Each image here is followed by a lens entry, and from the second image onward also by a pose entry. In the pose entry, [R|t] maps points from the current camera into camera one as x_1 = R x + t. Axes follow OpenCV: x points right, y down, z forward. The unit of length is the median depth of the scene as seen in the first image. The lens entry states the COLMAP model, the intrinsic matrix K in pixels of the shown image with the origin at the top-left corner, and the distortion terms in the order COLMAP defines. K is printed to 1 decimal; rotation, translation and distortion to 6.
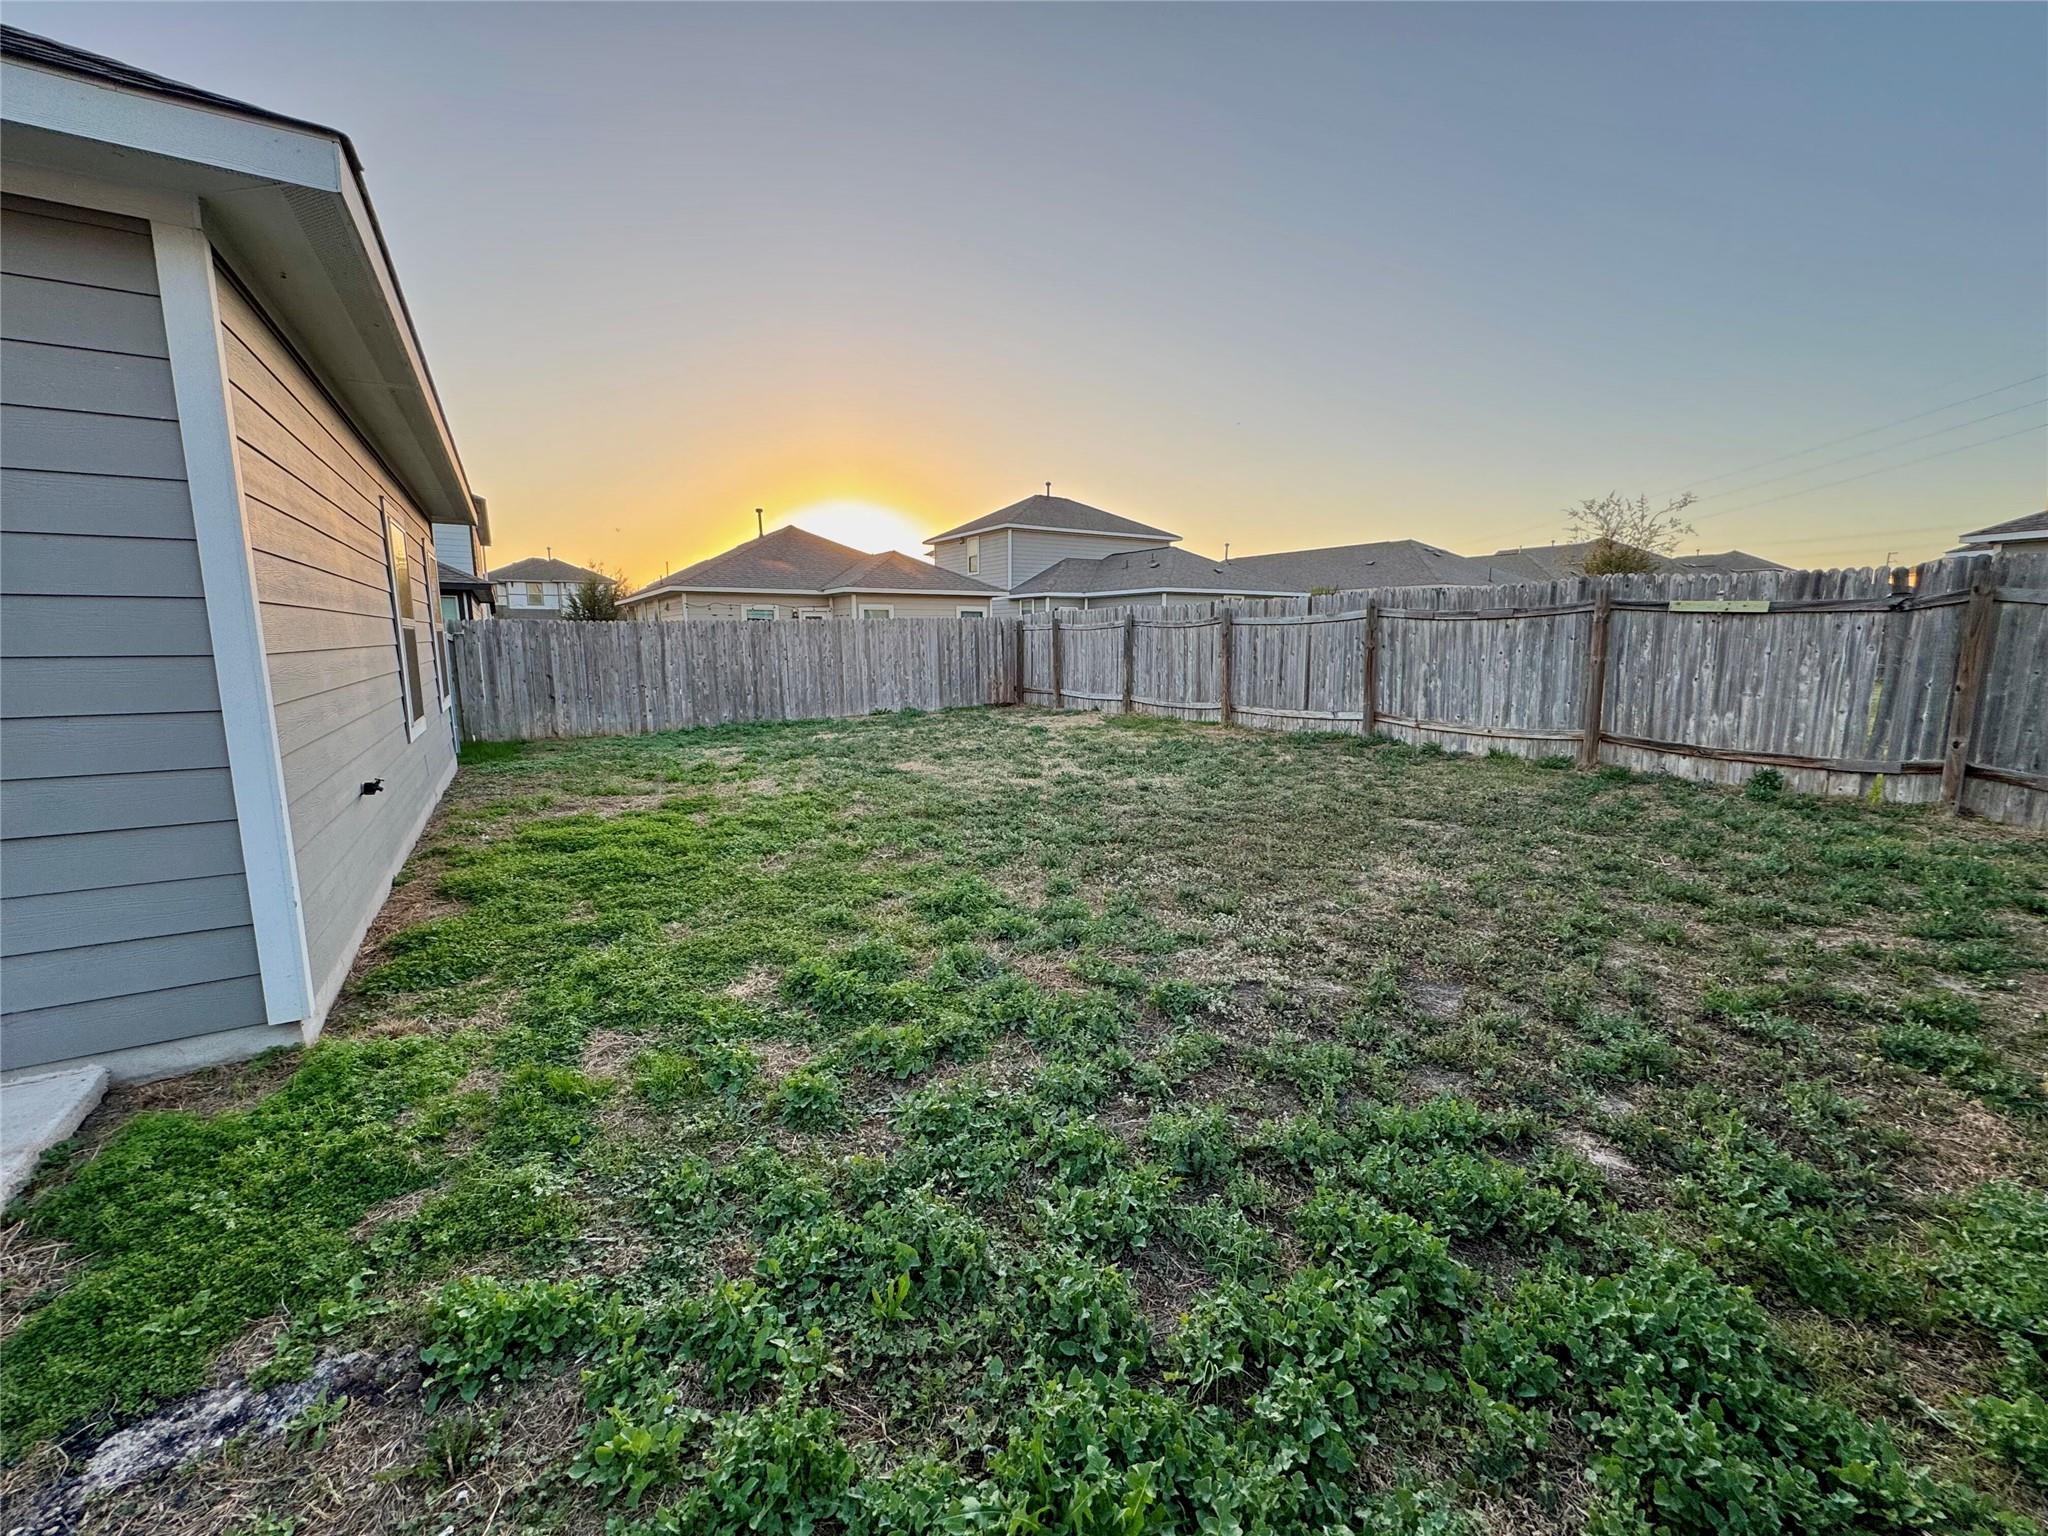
lens RADIAL K [[820.7, 0, 1024.1], [0, 820.7, 763.9], [0, 0, 1]] dist [-0.002857, -0.000111]
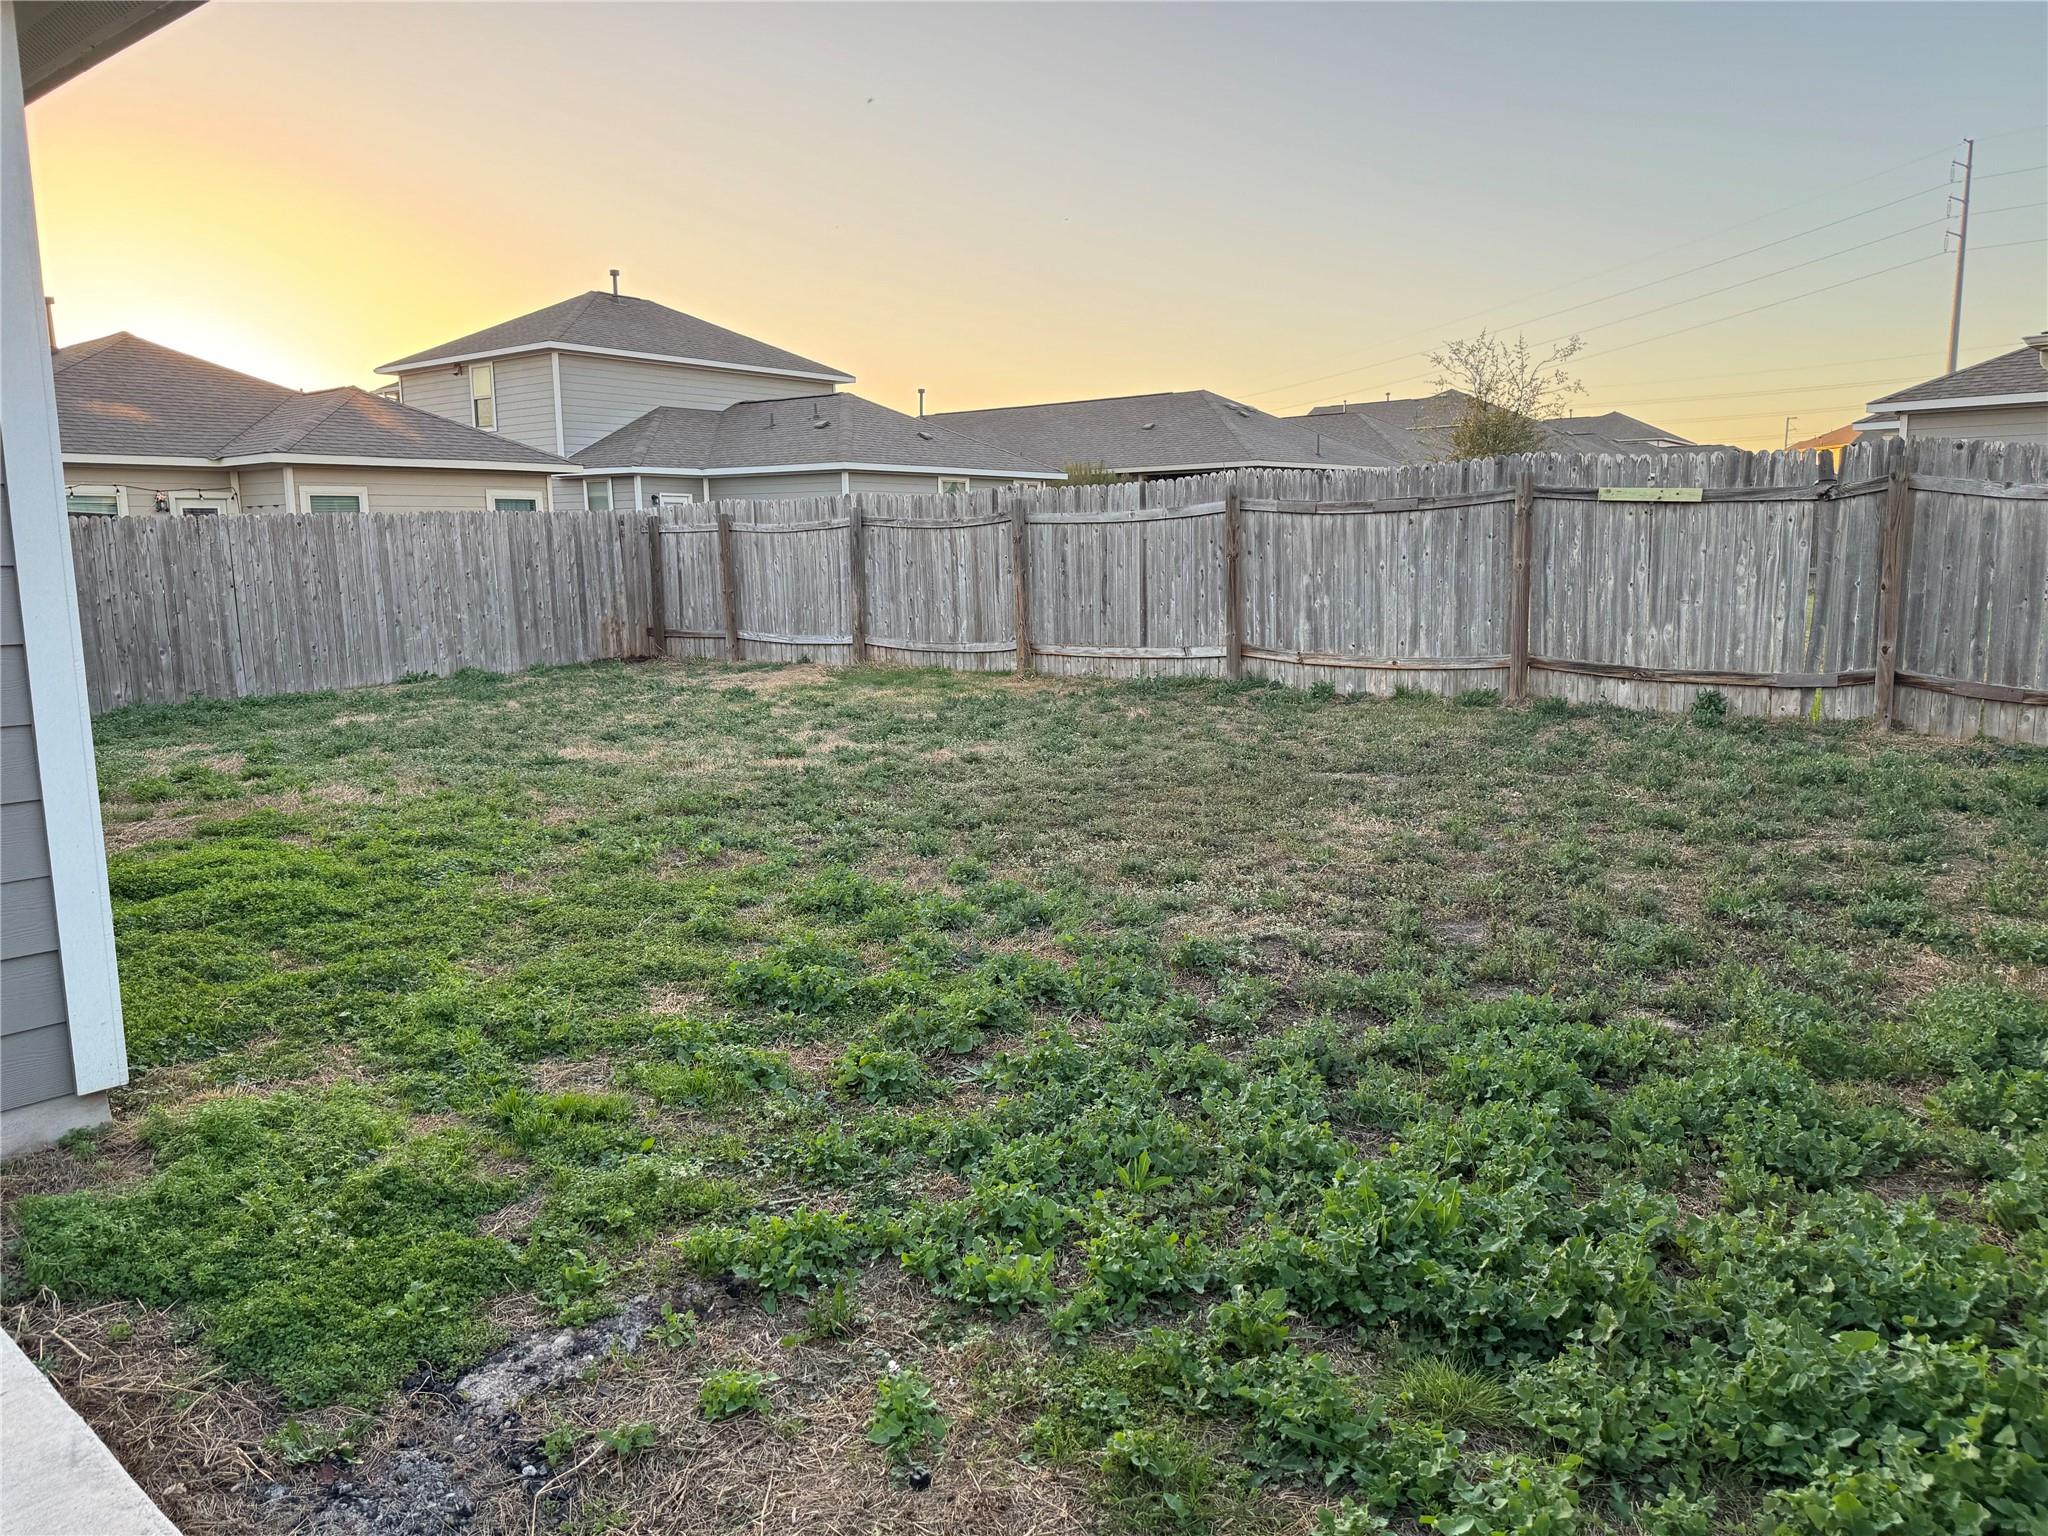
lens RADIAL K [[1443.9, 0, 1010.2], [0, 1443.9, 772.2], [0, 0, 1]] dist [0.118419, -0.190759]
pose [[0.947792, -0.057536, 0.313655, -0.215540], [0.057295, 0.998307, 0.009996, 0.030517], [-0.313699, 0.008497, 0.949484, -0.173698]]
